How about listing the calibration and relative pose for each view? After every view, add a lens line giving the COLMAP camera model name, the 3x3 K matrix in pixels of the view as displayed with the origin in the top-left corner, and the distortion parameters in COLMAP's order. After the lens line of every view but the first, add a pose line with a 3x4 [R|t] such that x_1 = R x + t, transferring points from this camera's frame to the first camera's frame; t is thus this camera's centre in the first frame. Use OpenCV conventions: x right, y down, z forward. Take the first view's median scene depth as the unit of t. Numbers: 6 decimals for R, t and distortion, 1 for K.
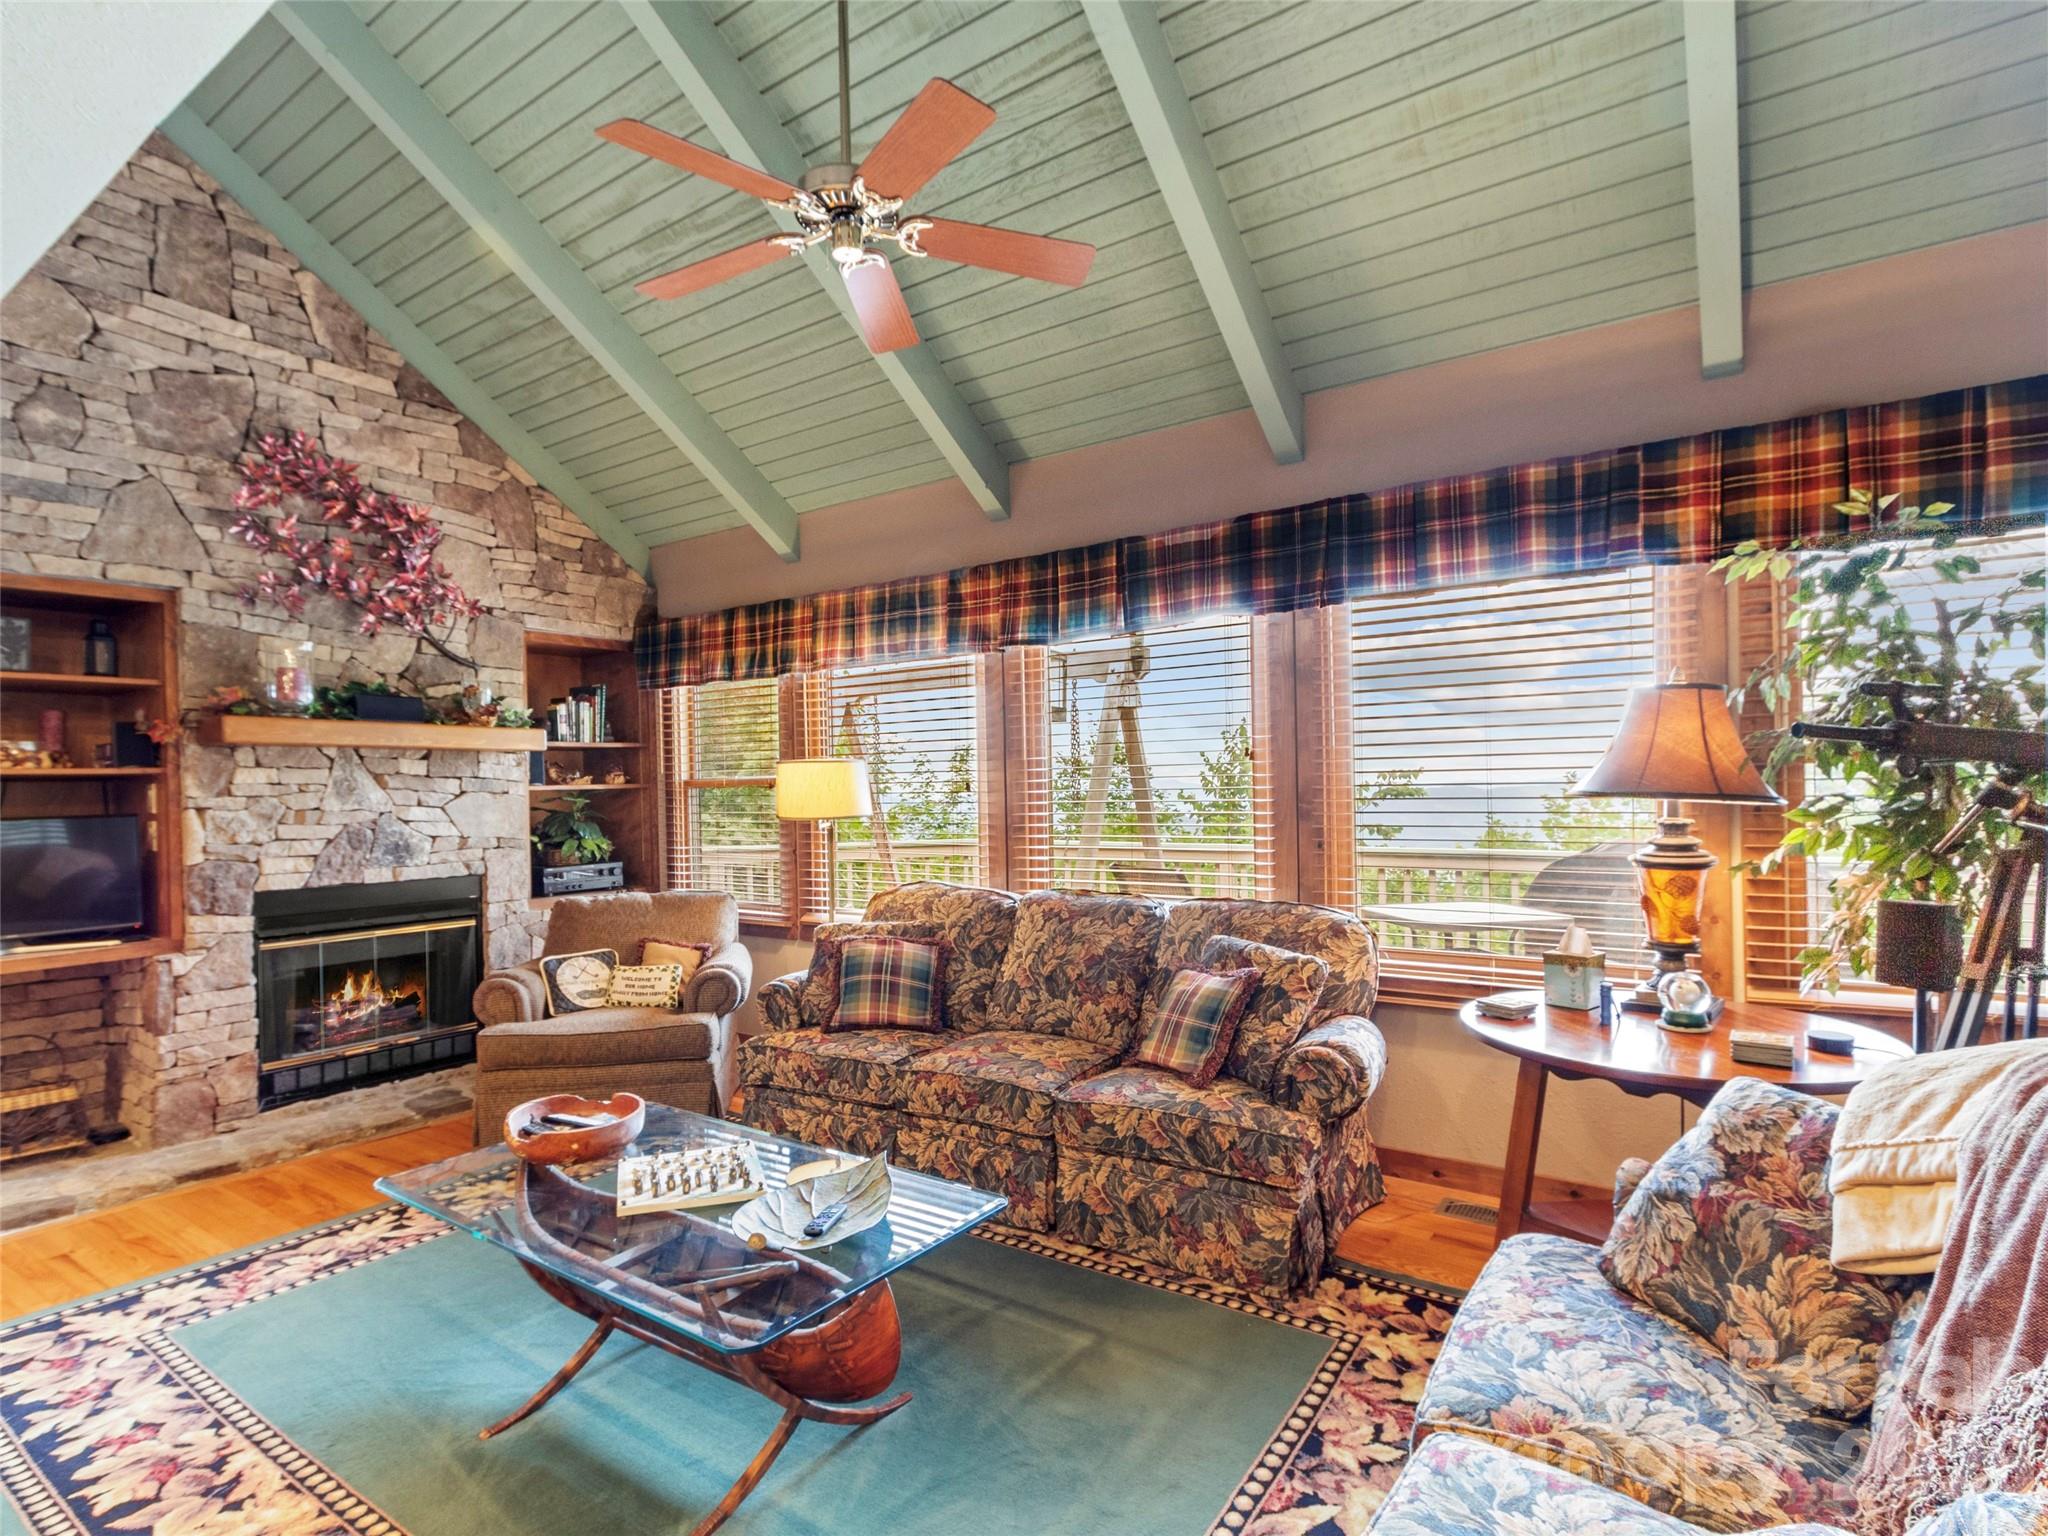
lens RADIAL K [[1051.1, 0, 1011.0], [0, 1051.1, 785.6], [0, 0, 1]] dist [0.000086, 0.002030]
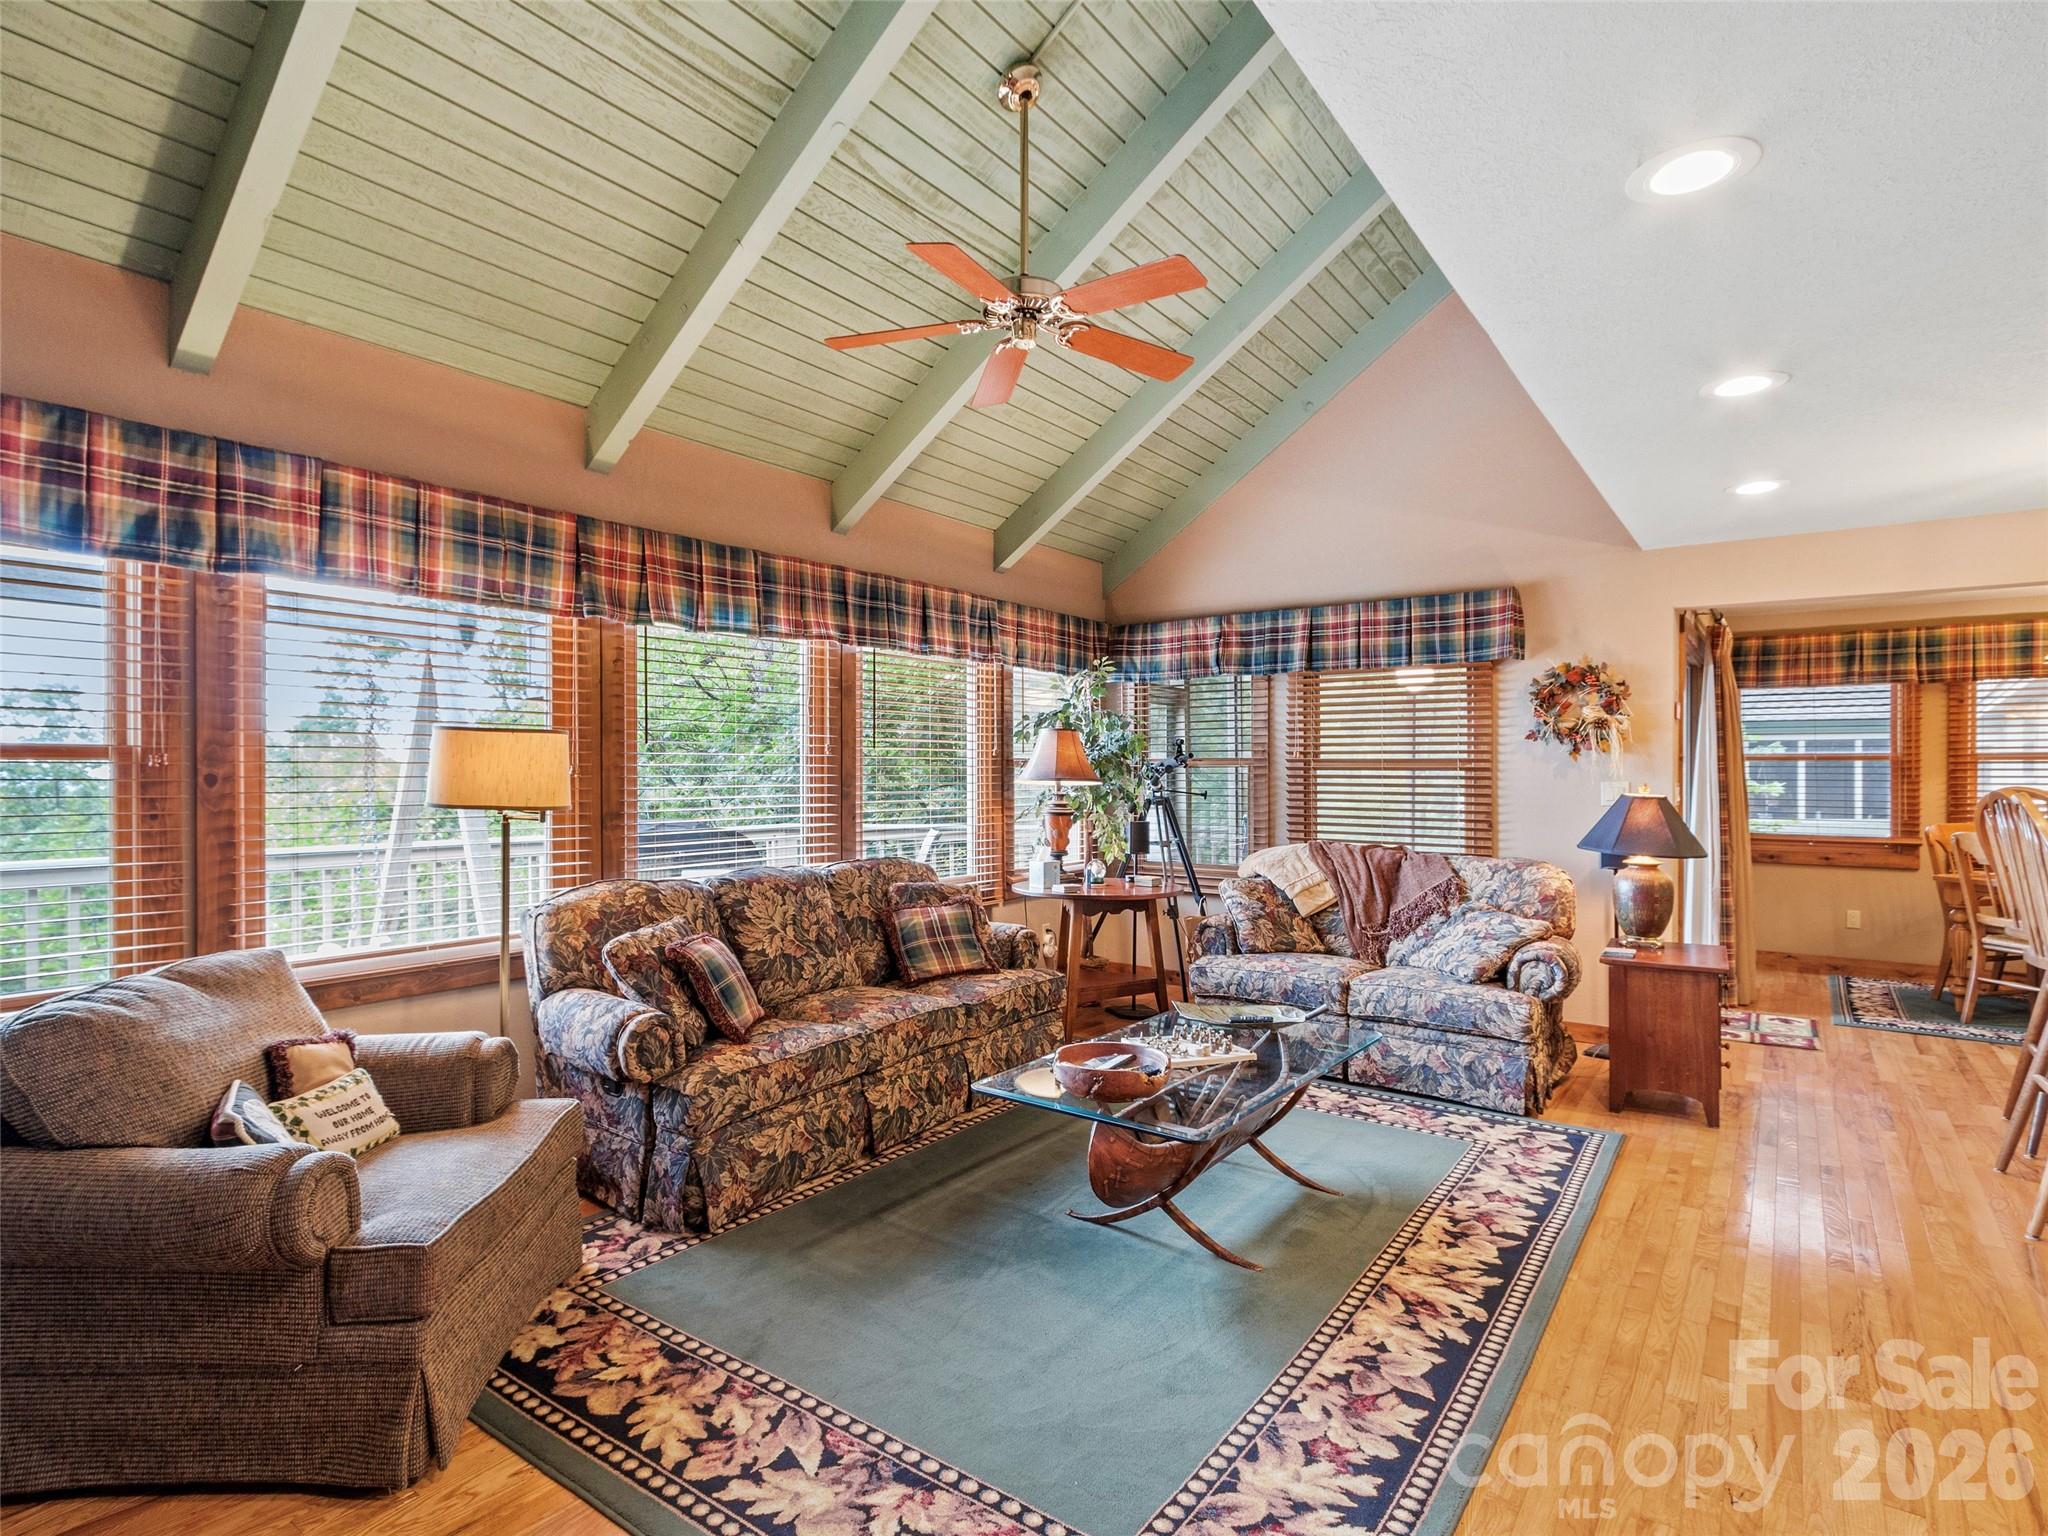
lens RADIAL K [[1051.1, 0, 1010.0], [0, 1051.1, 781.1], [0, 0, 1]] dist [0.000086, 0.002030]
pose [[0.023439, 0.012721, 0.999644, -1.011787], [0.001932, 0.999917, -0.012770, 0.023902], [-0.999723, 0.002231, 0.023413, 0.718917]]
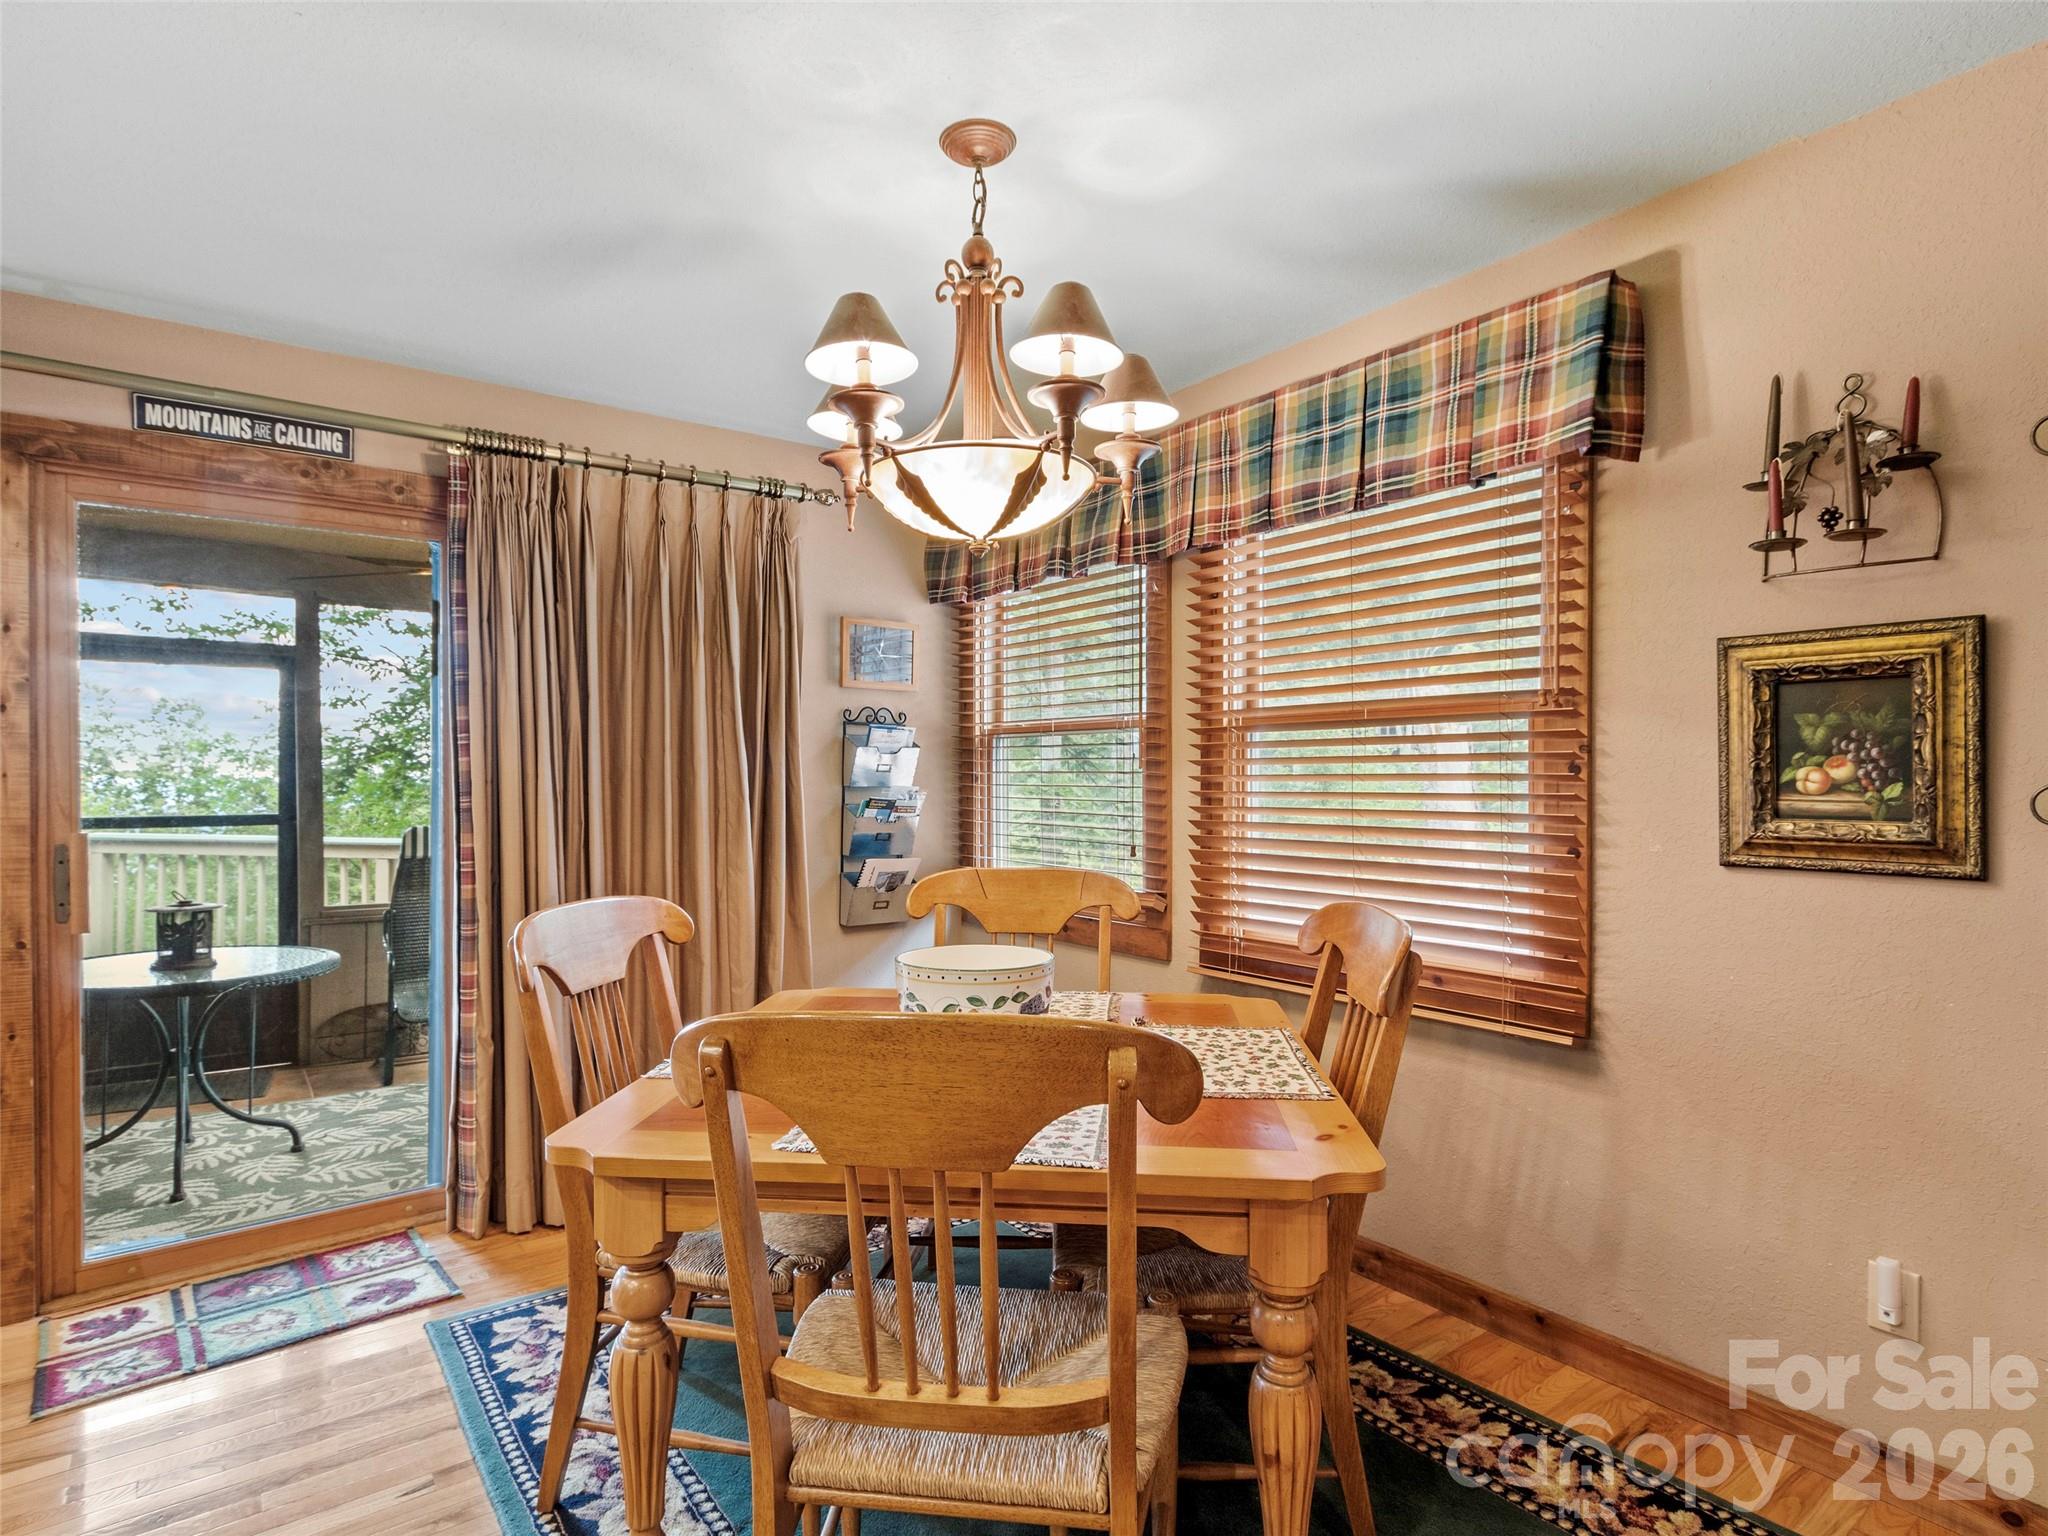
lens RADIAL K [[1051.1, 0, 1013.0], [0, 1051.1, 775.7], [0, 0, 1]] dist [0.000086, 0.002030]
pose [[0.300565, 0.011586, 0.953691, -0.043726], [-0.001491, 0.999931, -0.011678, 0.014776], [-0.953760, 0.002088, 0.300562, -0.893559]]
